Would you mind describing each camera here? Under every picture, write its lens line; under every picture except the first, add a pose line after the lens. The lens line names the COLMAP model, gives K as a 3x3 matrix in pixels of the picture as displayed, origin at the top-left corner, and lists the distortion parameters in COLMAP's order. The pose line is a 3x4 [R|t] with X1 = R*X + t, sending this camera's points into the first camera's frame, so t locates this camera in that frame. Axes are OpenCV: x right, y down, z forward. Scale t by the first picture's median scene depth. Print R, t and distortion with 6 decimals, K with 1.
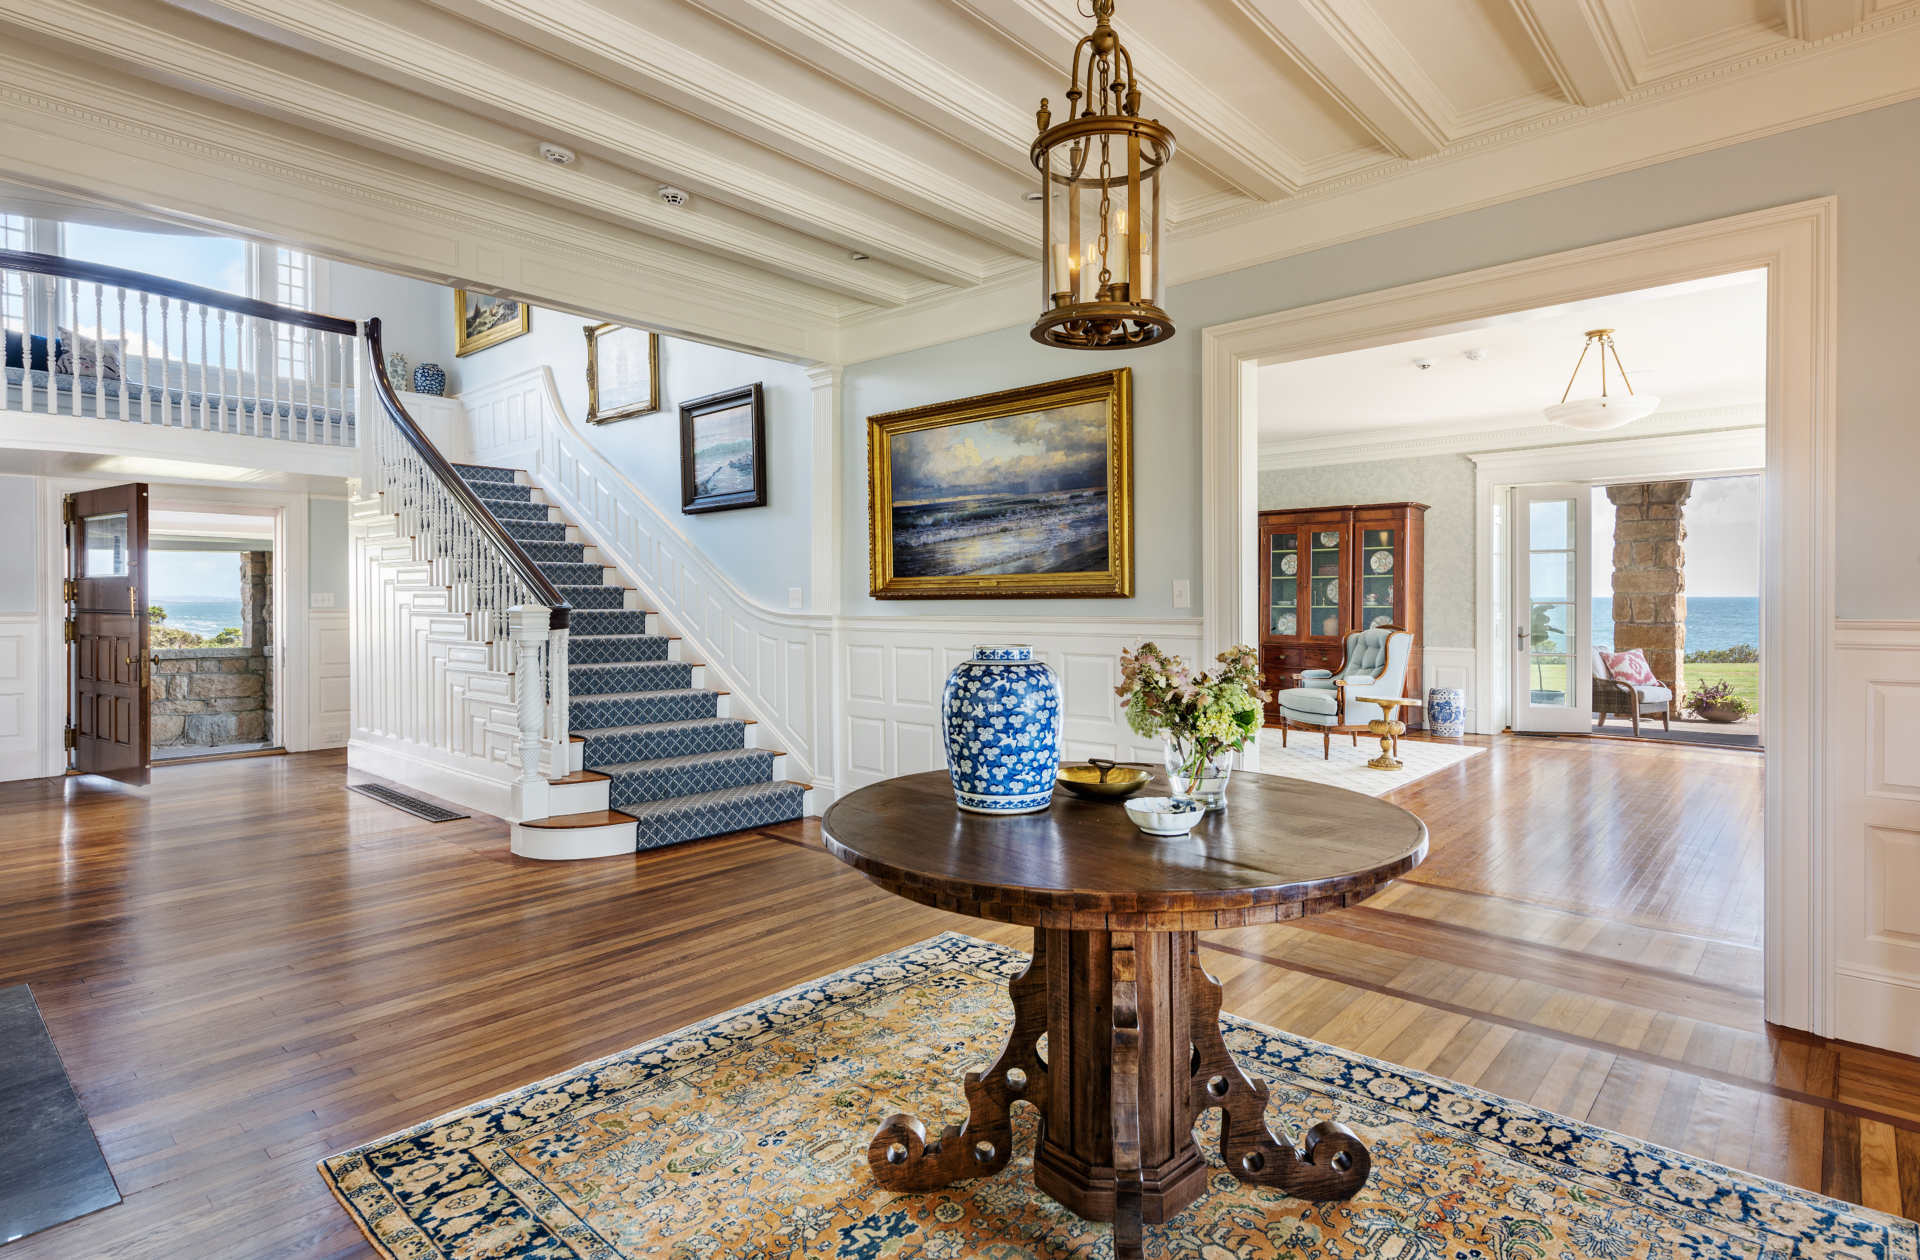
lens RADIAL K [[968.8, 0, 1009.5], [0, 968.8, 593.0], [0, 0, 1]] dist [0.005221, 0.000138]
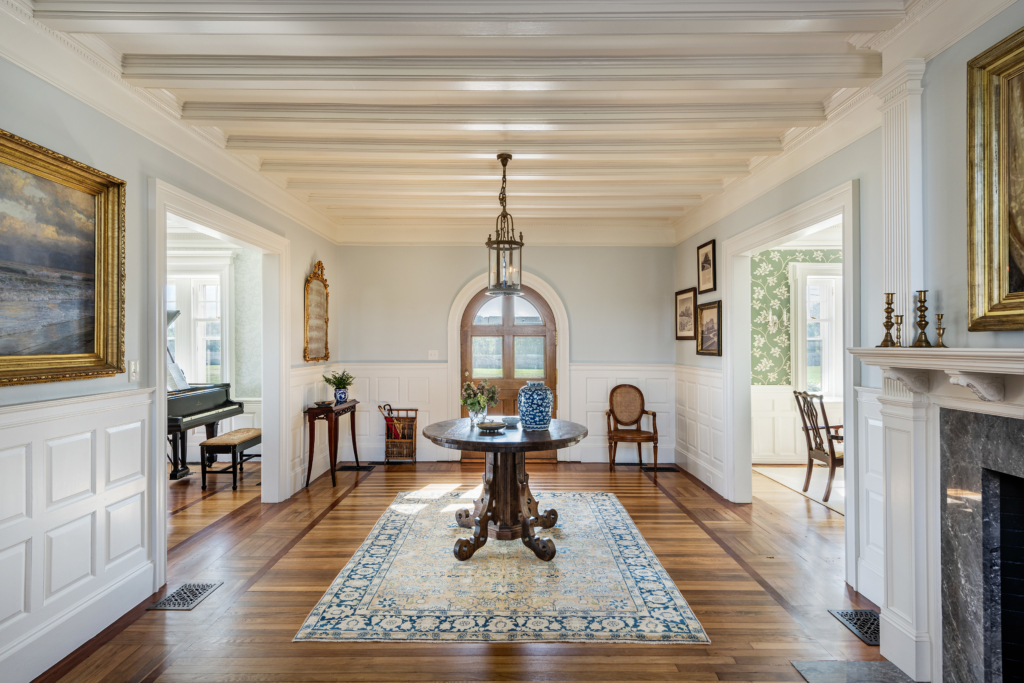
lens RADIAL K [[571.4, 0, 508.9], [0, 571.4, 317.8], [0, 0, 1]] dist [0.003392, -0.002785]
pose [[-0.647392, 0.036443, 0.761286, -0.929045], [0.001662, 0.998921, -0.046405, -0.042052], [-0.762156, -0.028777, -0.646754, 1.432681]]
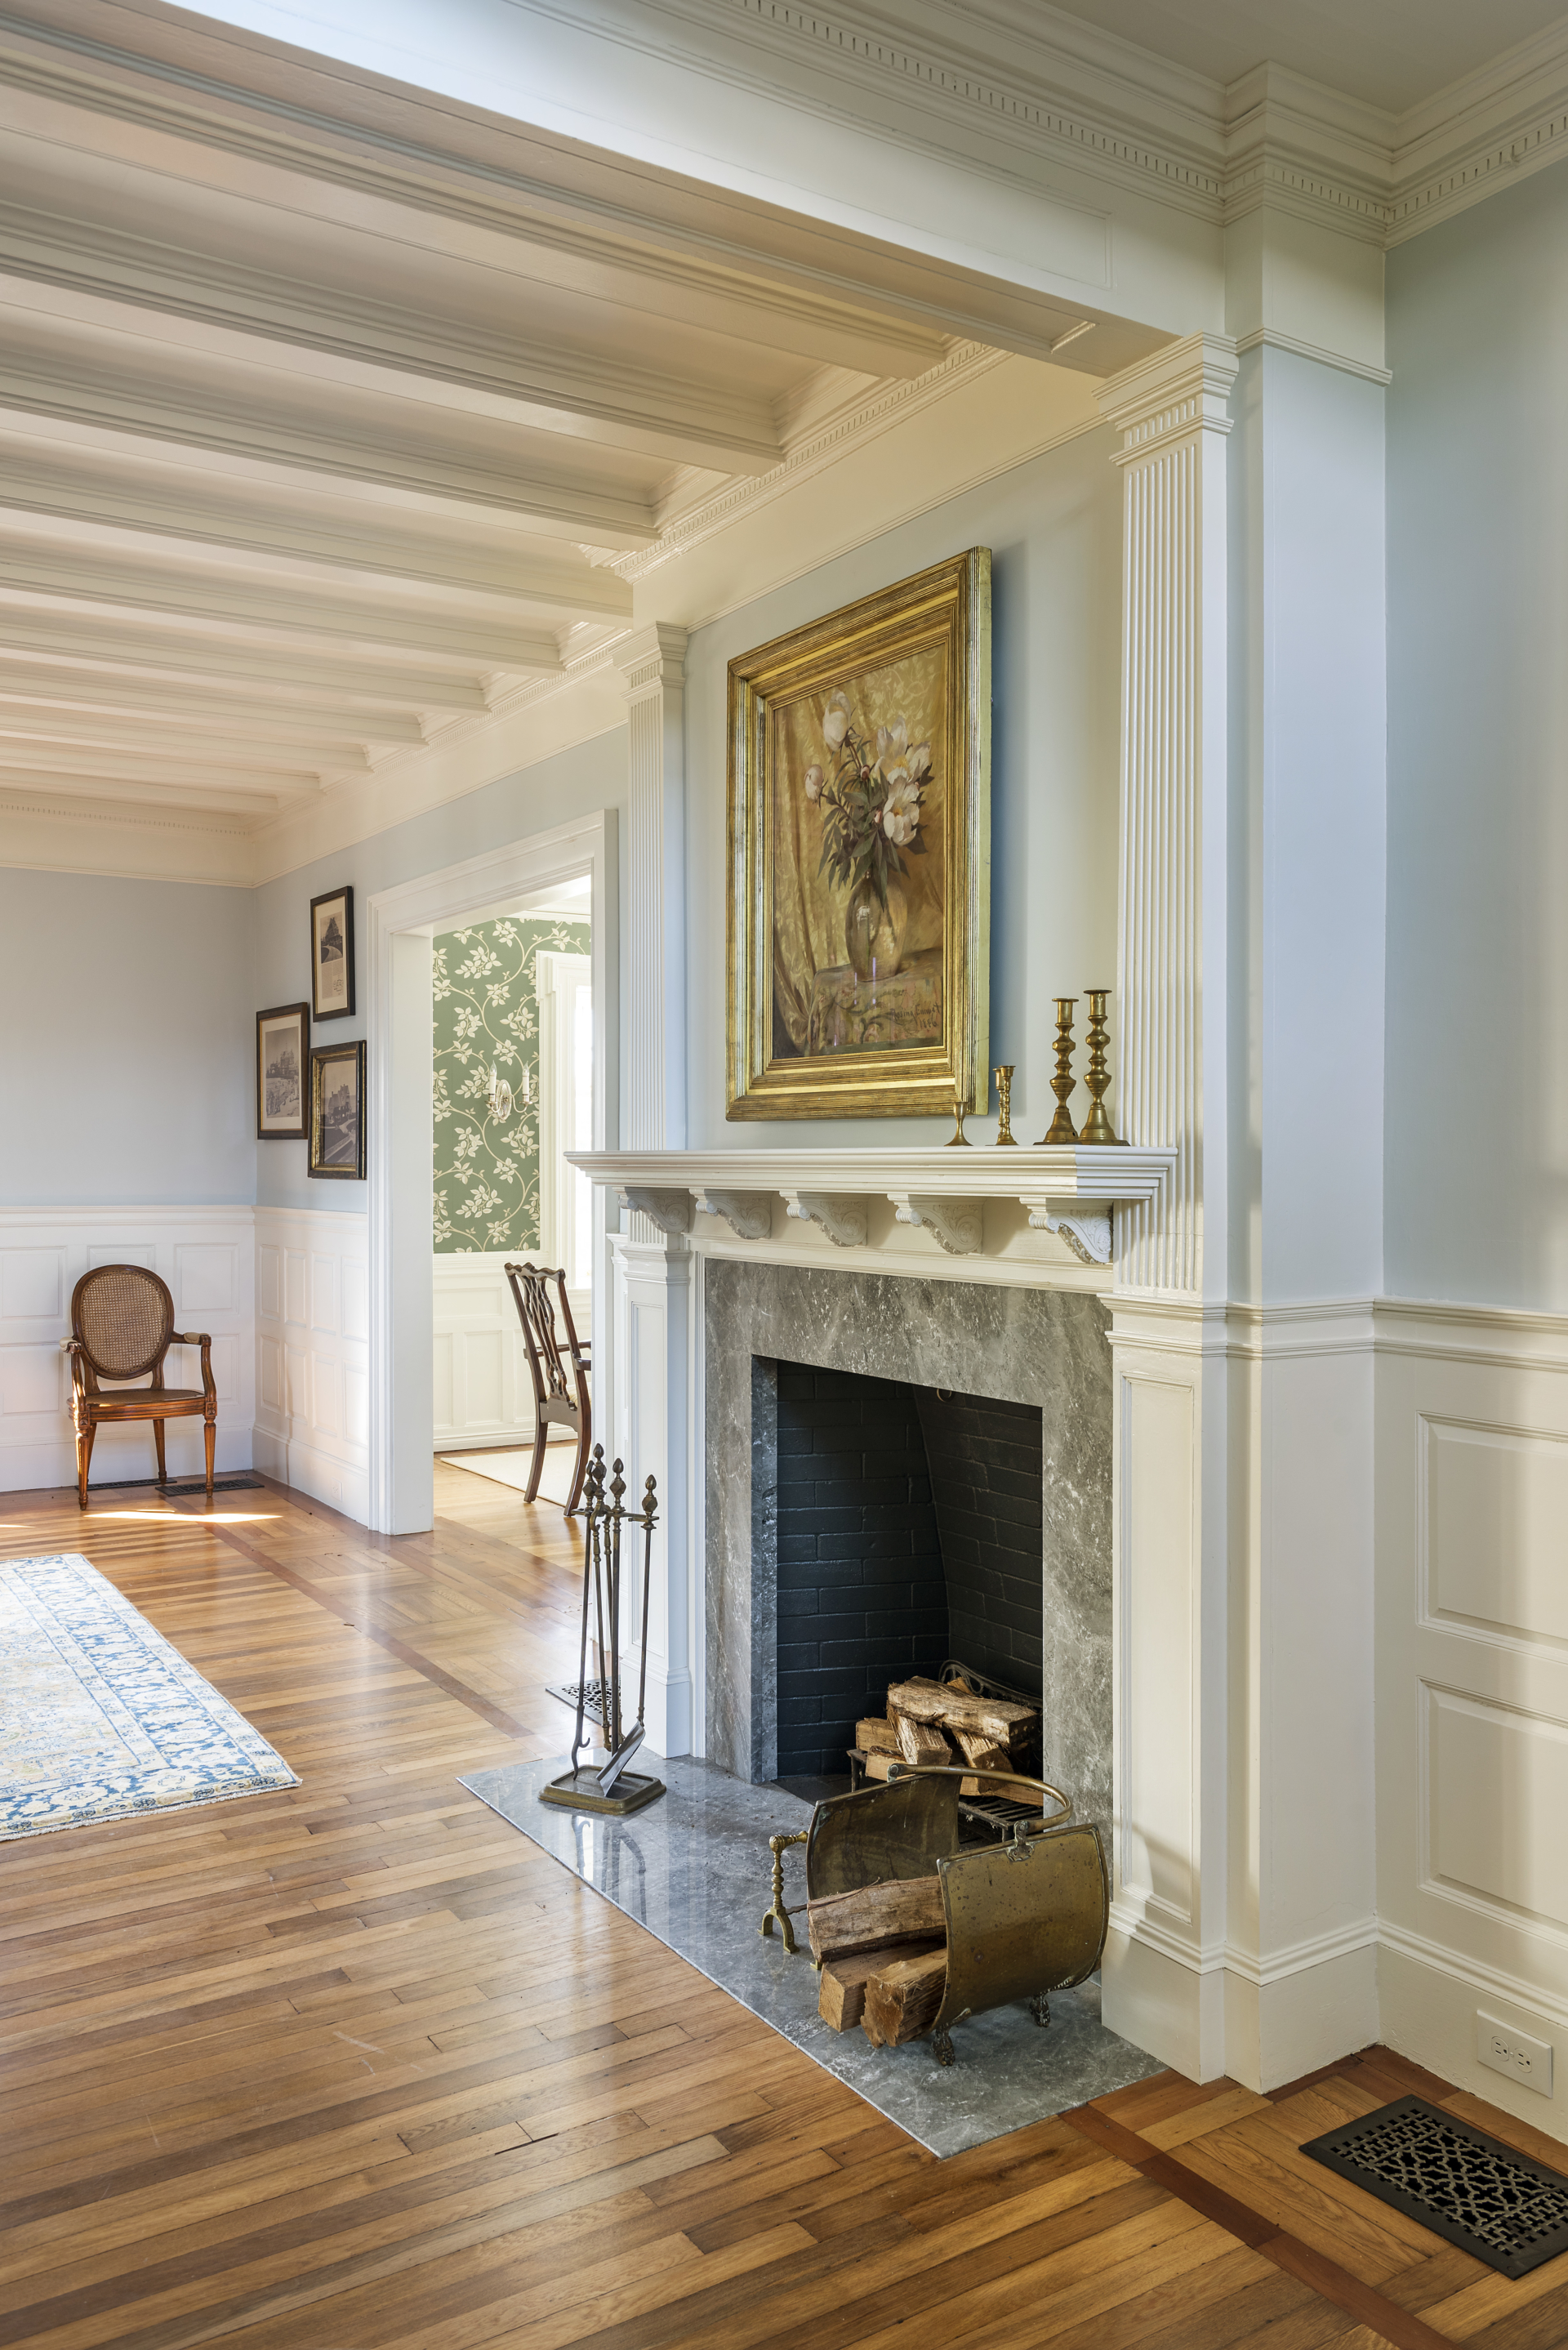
lens RADIAL K [[1807.3, 0, 835.1], [0, 1807.3, 1171.8], [0, 0, 1]] dist [-0.002108, 0.002847]
pose [[-0.958630, 0.000446, 0.284656, -1.164375], [0.003188, 0.999953, 0.009171, -0.033968], [-0.284638, 0.009699, -0.958586, 1.724973]]
